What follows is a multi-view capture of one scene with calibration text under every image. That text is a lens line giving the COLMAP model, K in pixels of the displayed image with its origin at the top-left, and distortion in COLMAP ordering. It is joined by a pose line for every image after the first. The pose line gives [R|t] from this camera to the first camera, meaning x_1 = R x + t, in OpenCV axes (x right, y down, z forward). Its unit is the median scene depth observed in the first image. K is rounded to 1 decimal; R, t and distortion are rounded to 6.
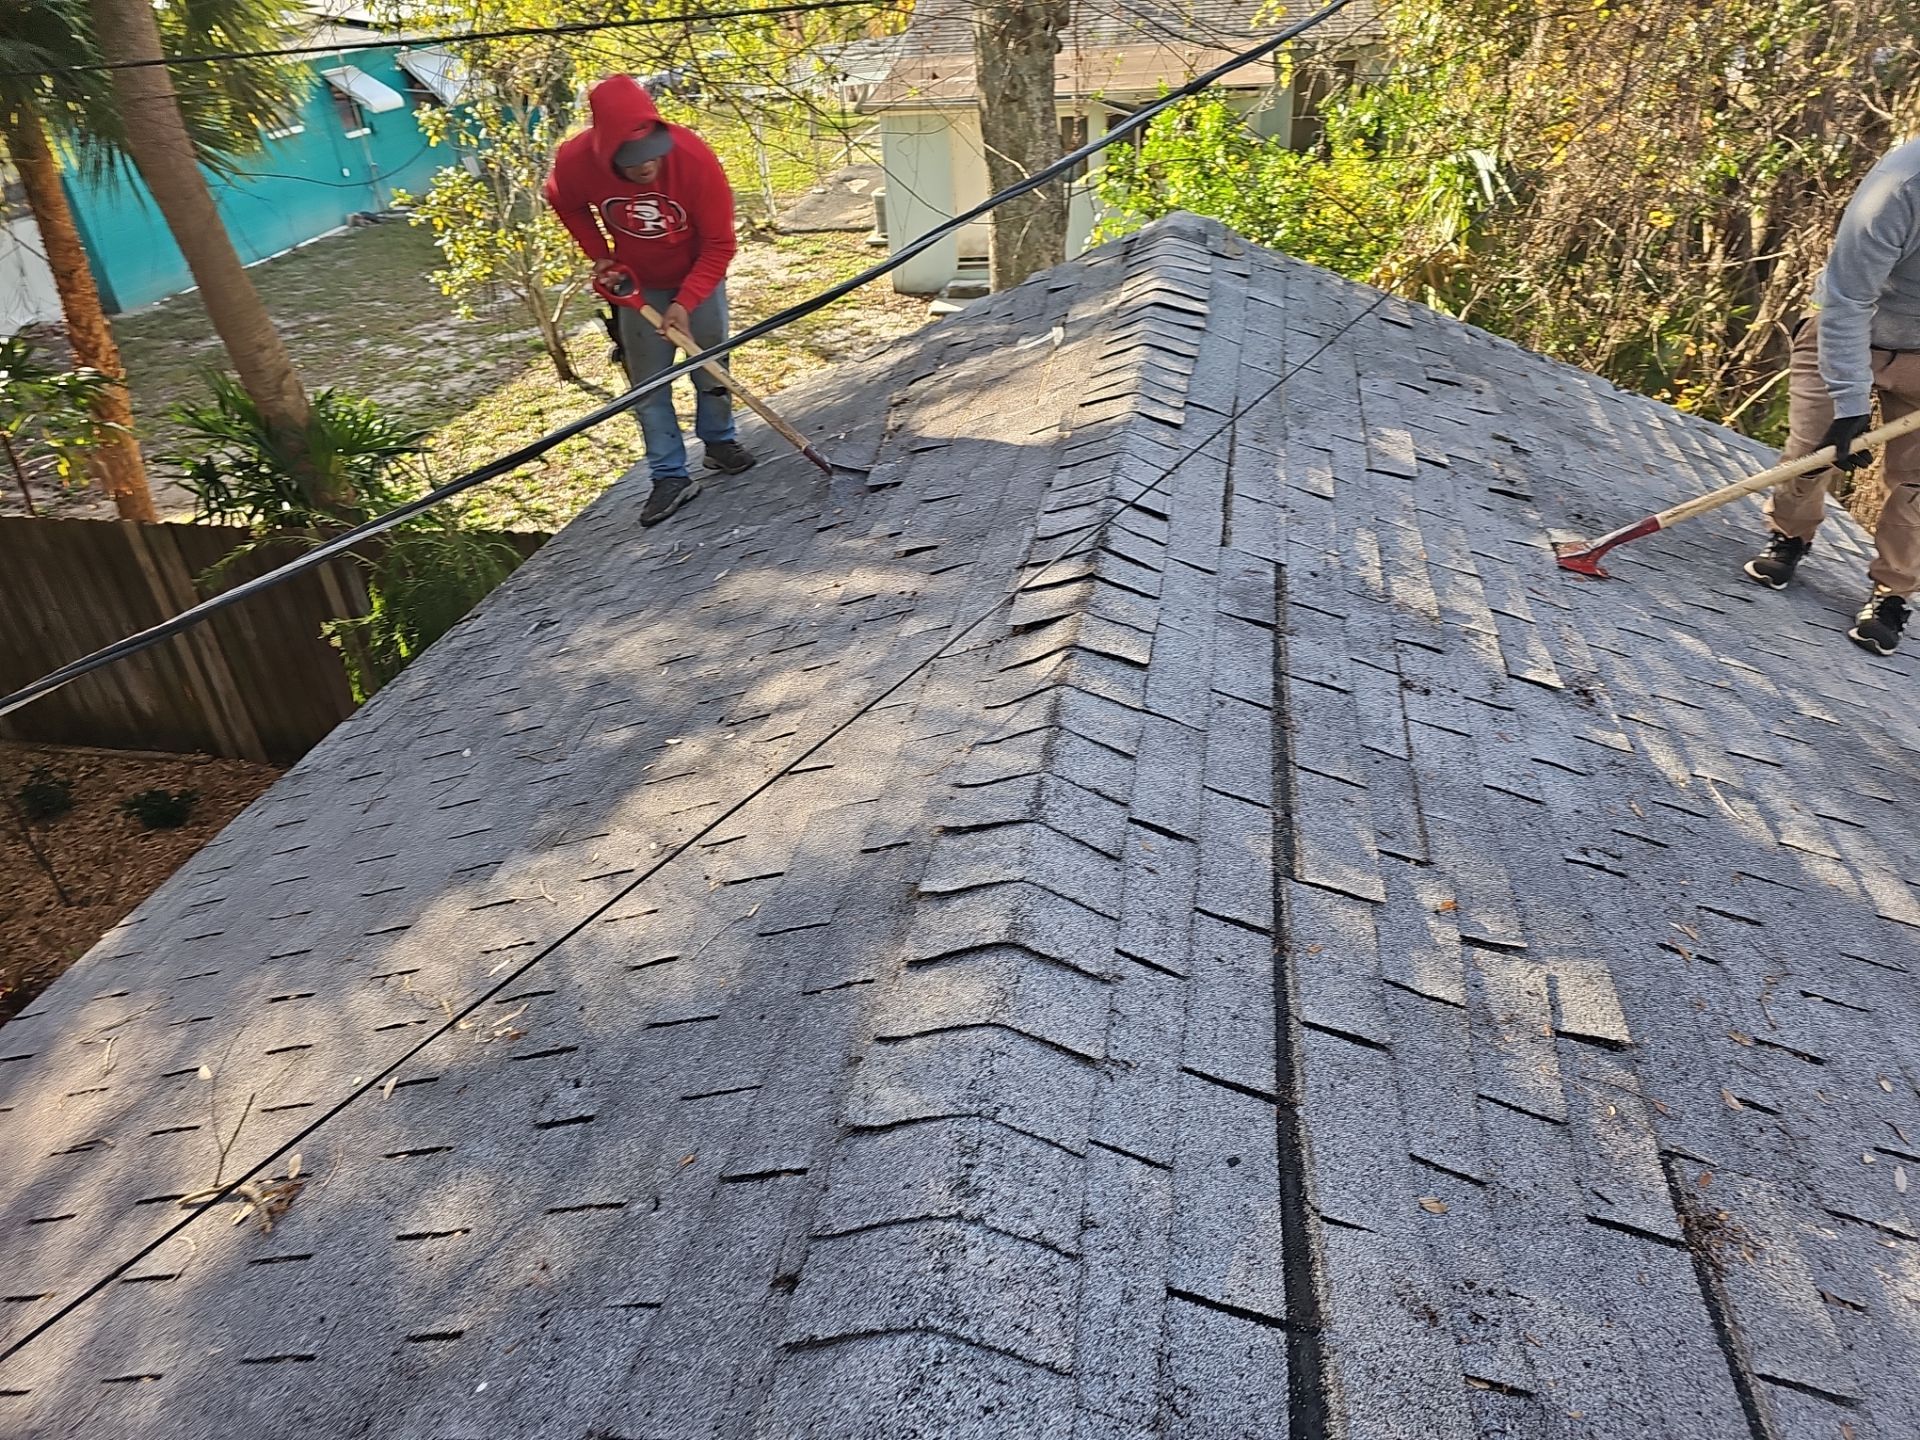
lens RADIAL K [[1241.4, 0, 960.0], [0, 1241.4, 720.0], [0, 0, 1]] dist [0.092816, -0.070263]
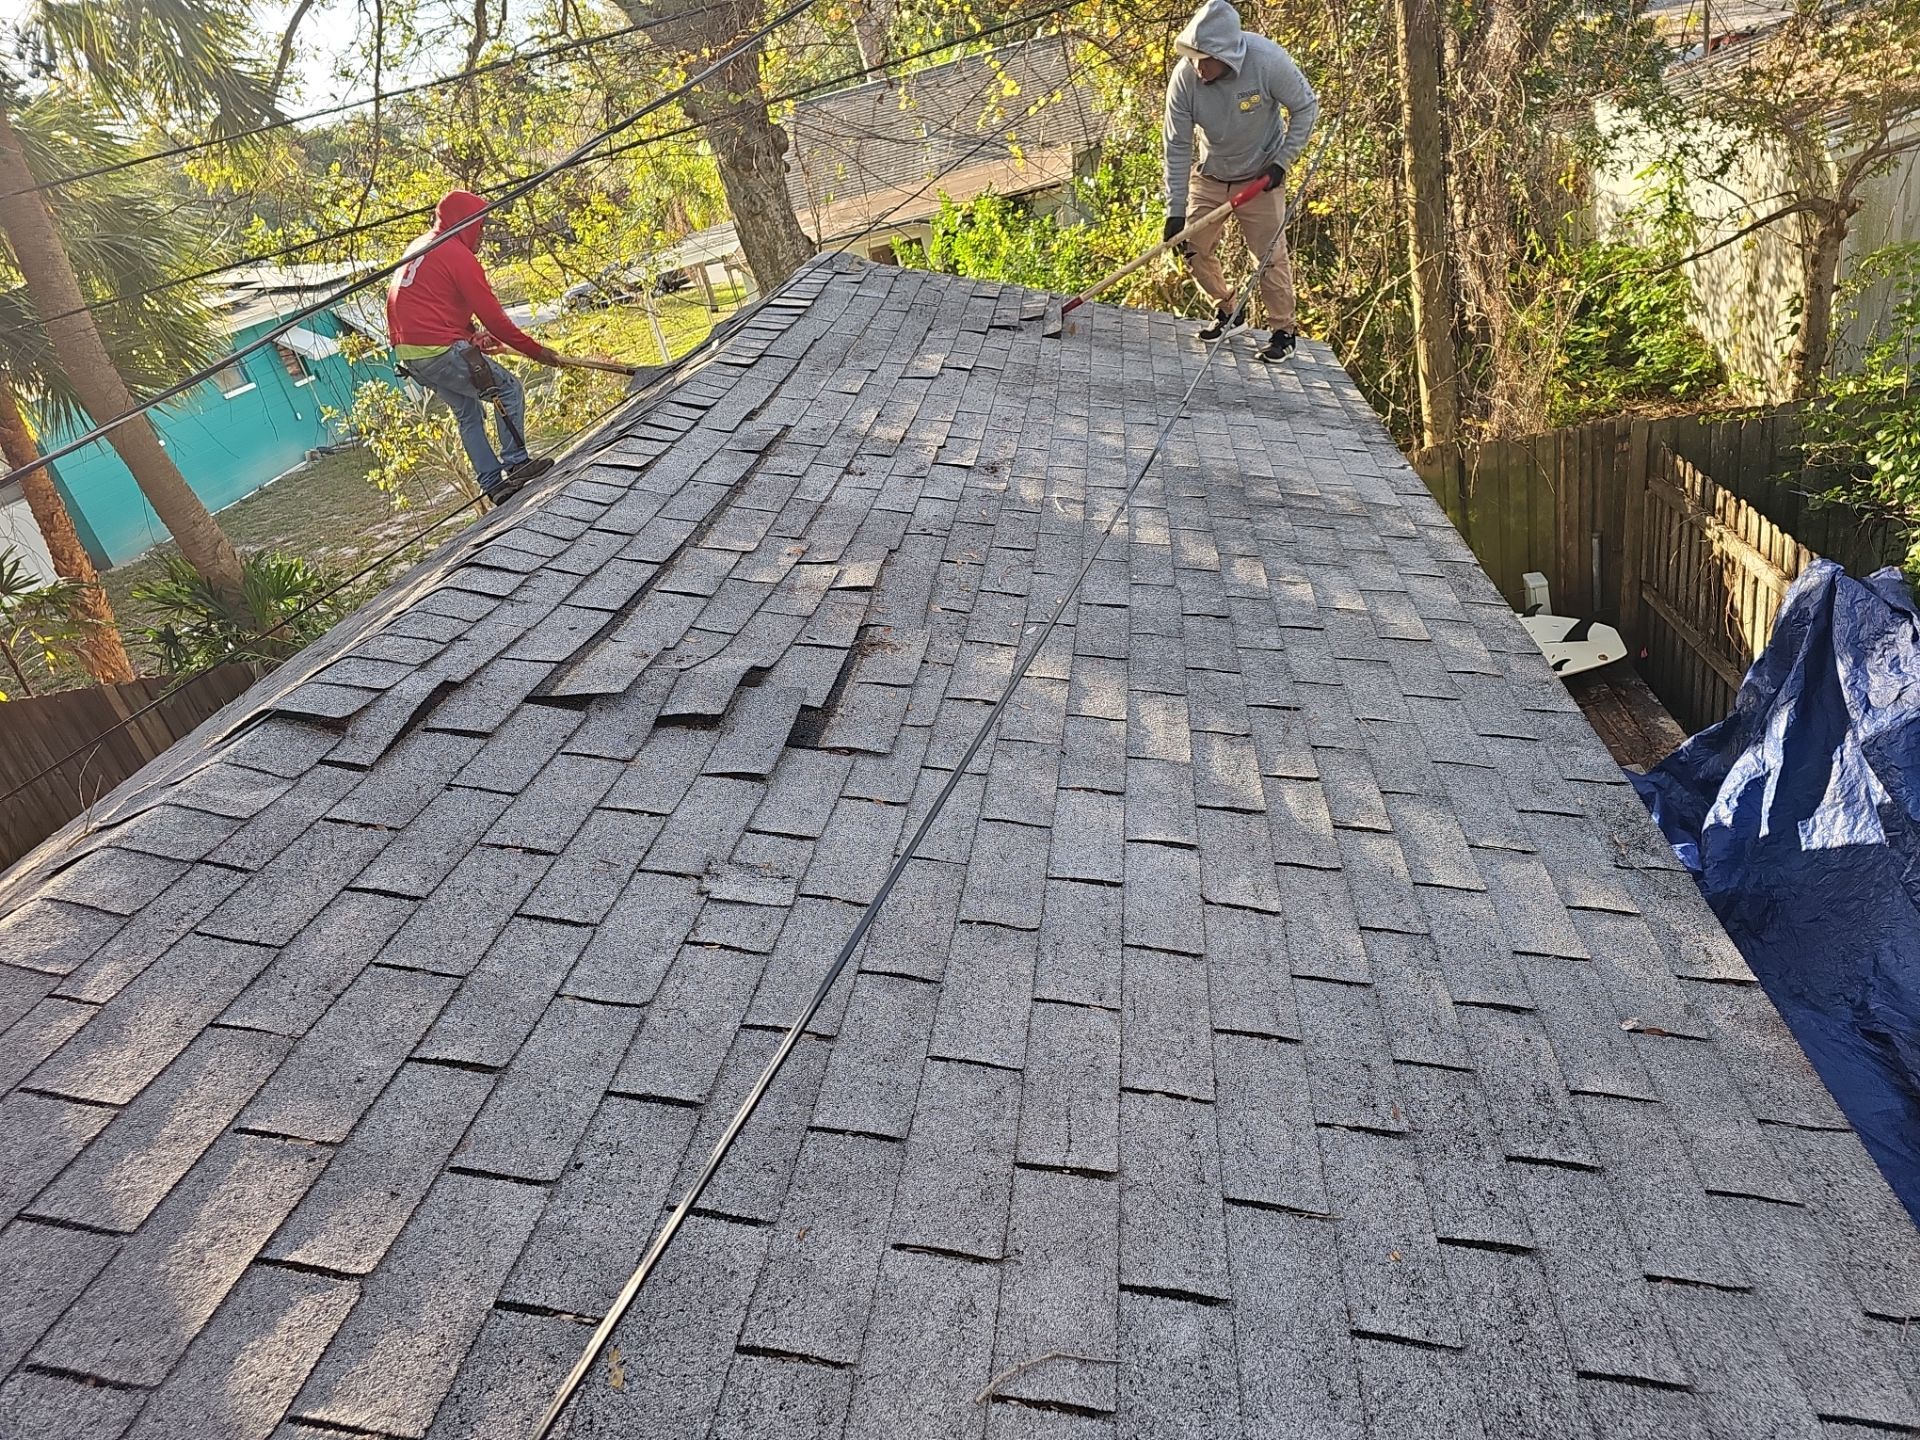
lens RADIAL K [[1268.5, 0, 960.0], [0, 1268.5, 720.0], [0, 0, 1]] dist [0.036511, -0.003483]
pose [[0.982457, -0.185287, -0.021141, 0.154553], [0.181816, 0.976882, -0.112452, 0.154955], [0.041488, 0.106636, 0.993432, -0.166841]]
